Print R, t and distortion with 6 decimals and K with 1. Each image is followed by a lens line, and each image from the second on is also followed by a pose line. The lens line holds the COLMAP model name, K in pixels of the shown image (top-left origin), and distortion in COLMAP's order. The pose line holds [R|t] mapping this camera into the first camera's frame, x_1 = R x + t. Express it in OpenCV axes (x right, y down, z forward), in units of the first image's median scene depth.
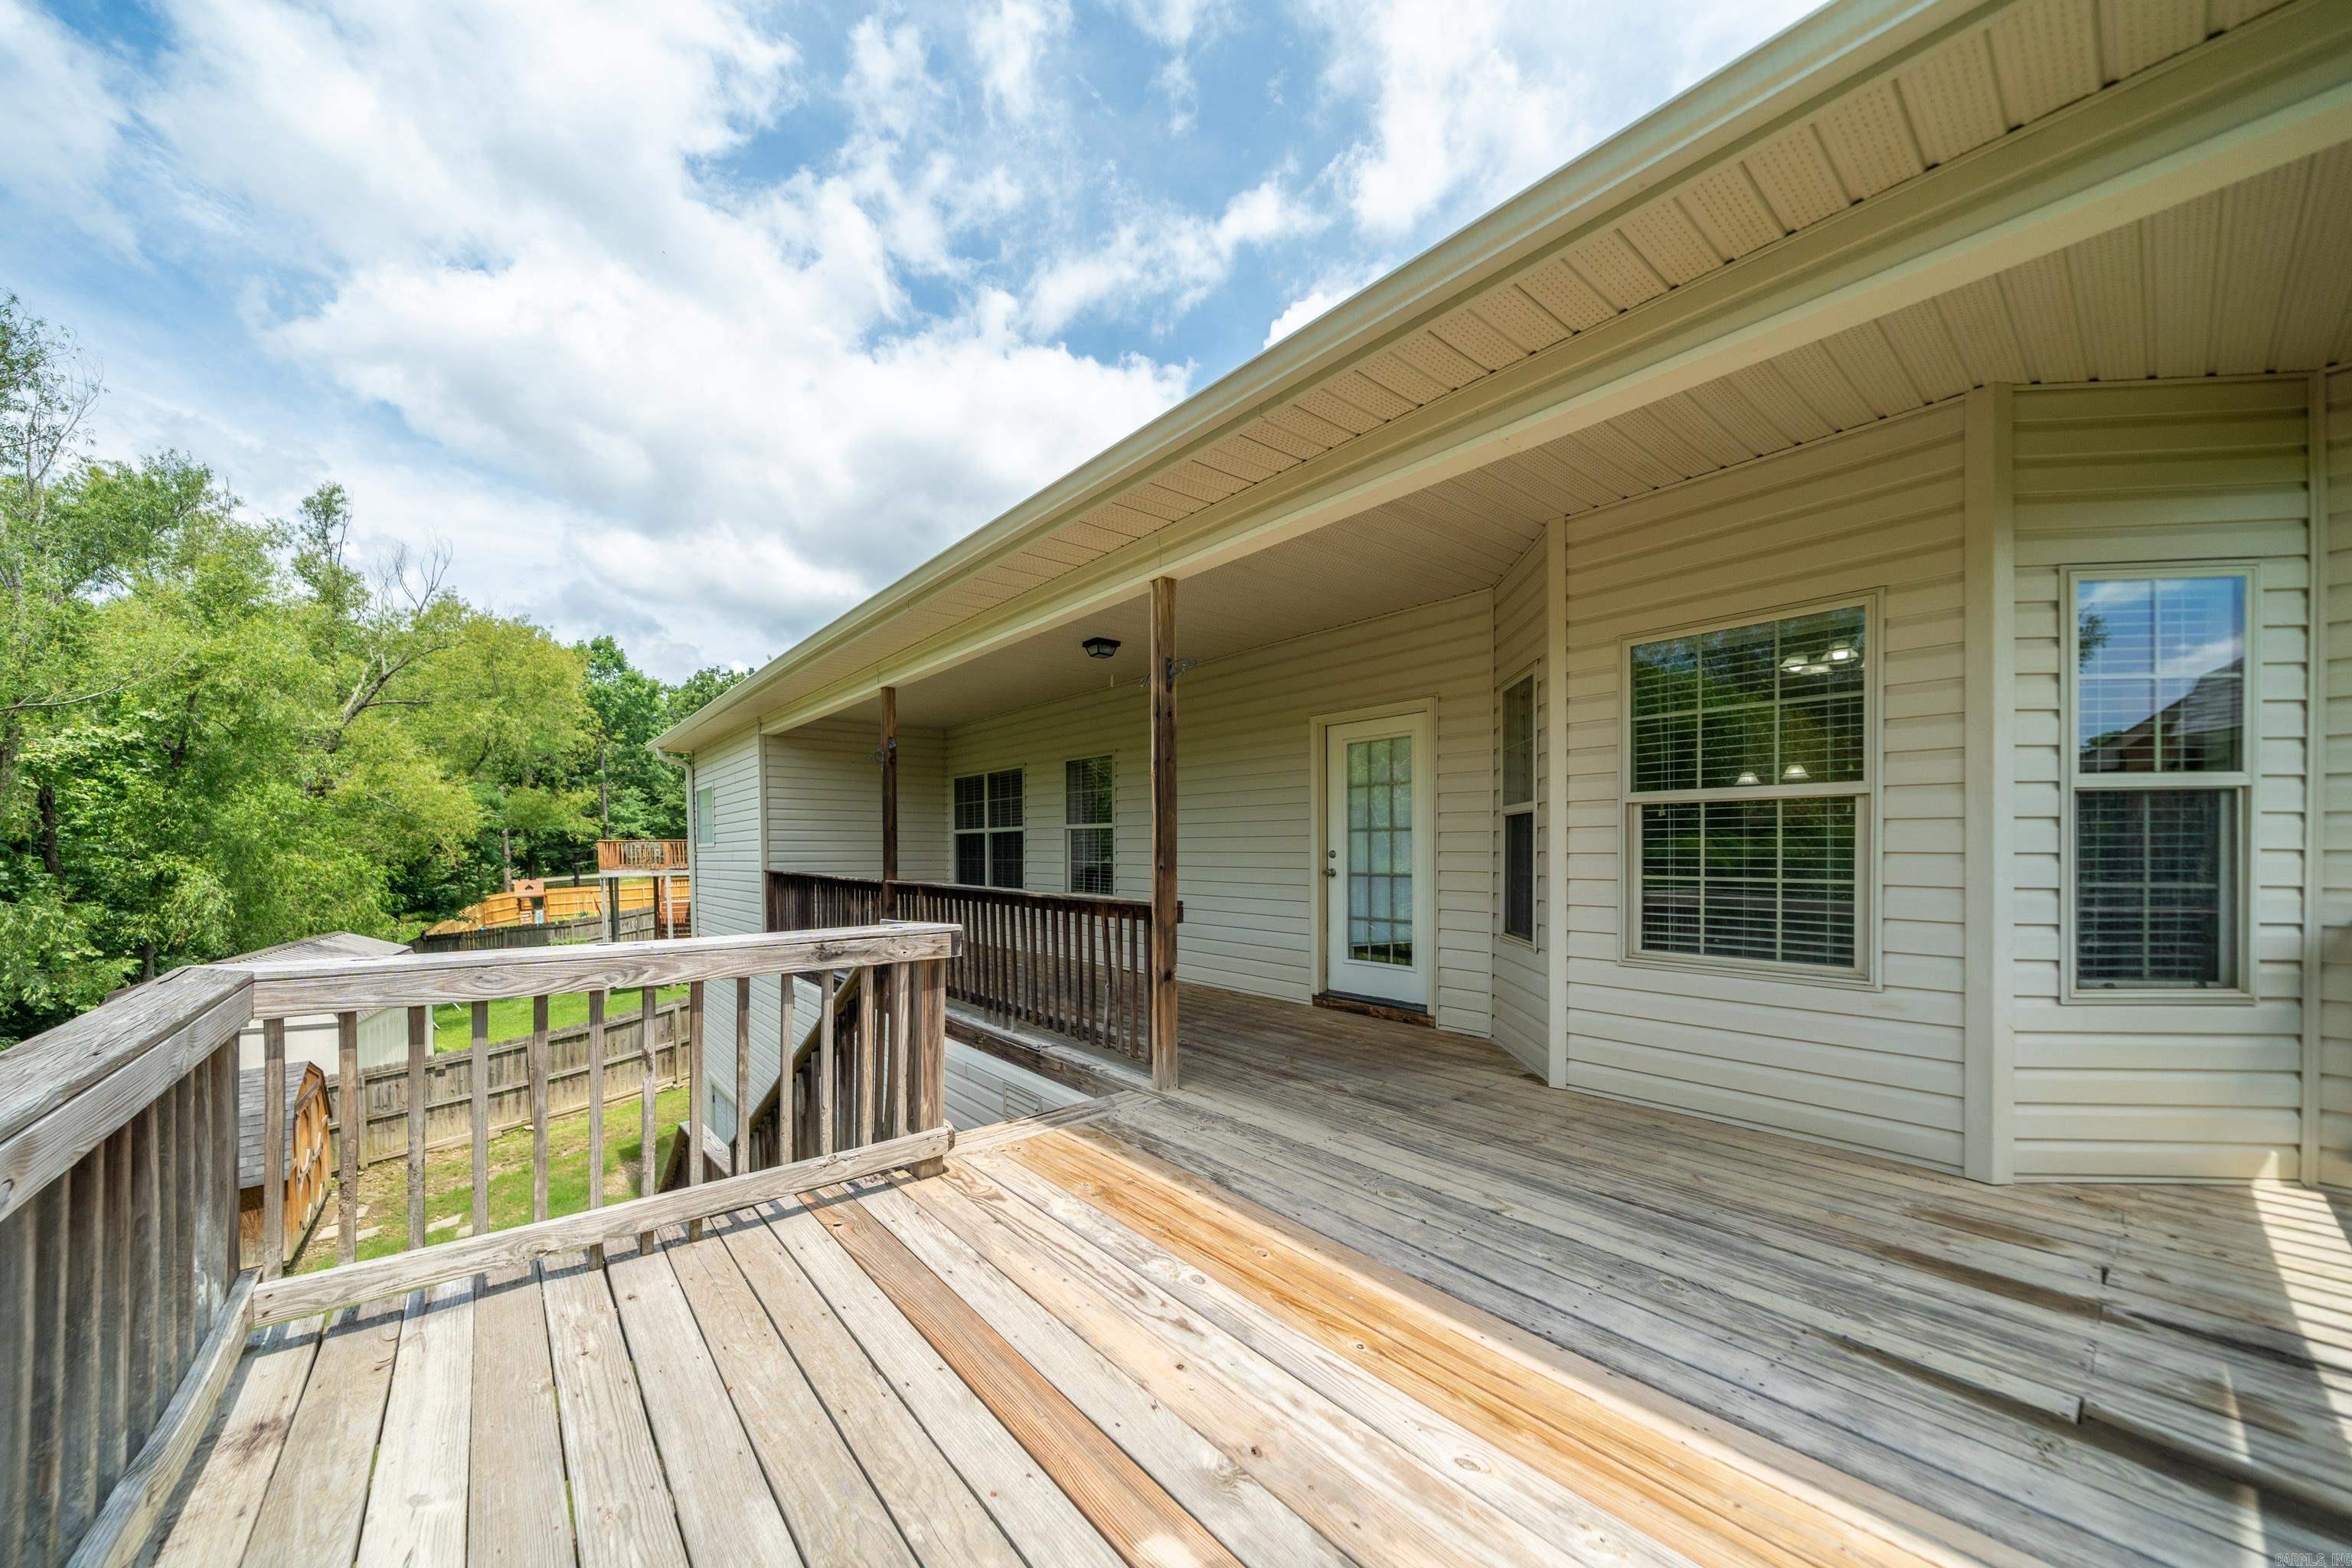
lens RADIAL K [[848.3, 0, 1180.9], [0, 848.3, 846.3], [0, 0, 1]] dist [-0.000376, 0.000026]
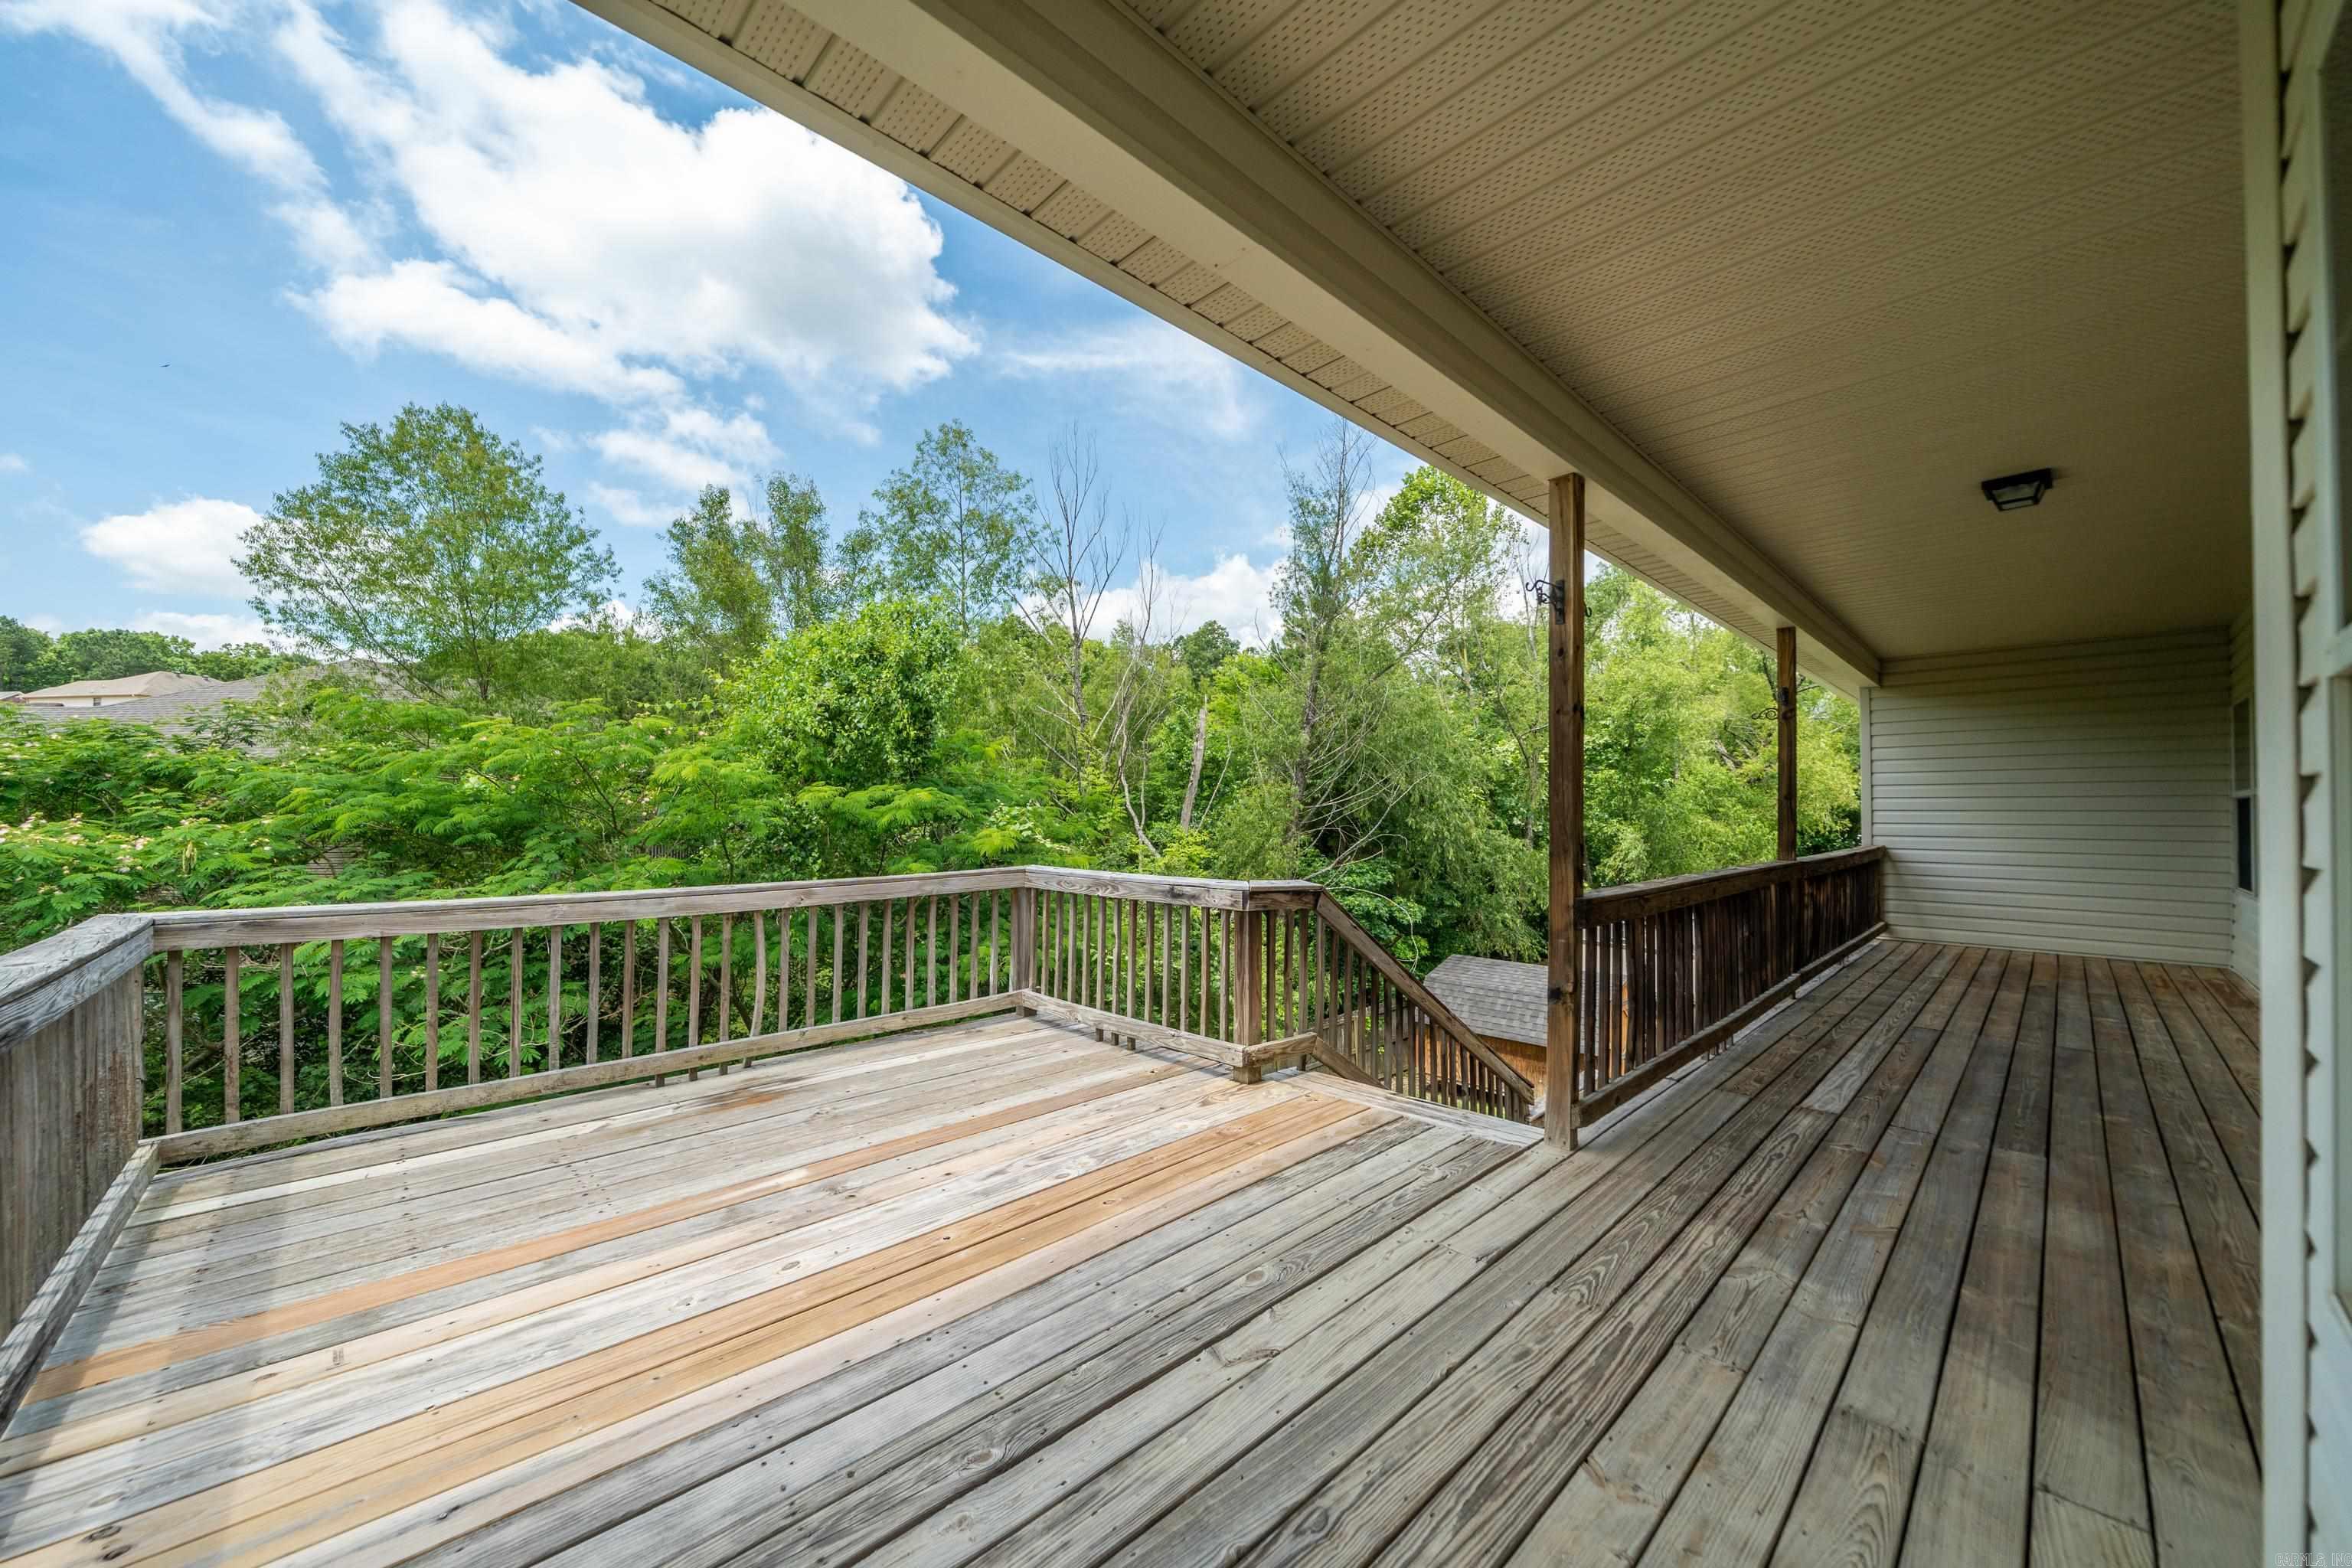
lens RADIAL K [[824.7, 0, 1176.0], [0, 824.7, 784.0], [0, 0, 1]] dist [-0.000086, -0.000061]
pose [[0.082849, -0.032620, -0.996028, 1.041274], [-0.000516, 0.999463, -0.032775, -0.016796], [0.996562, 0.003229, 0.082788, 0.888462]]
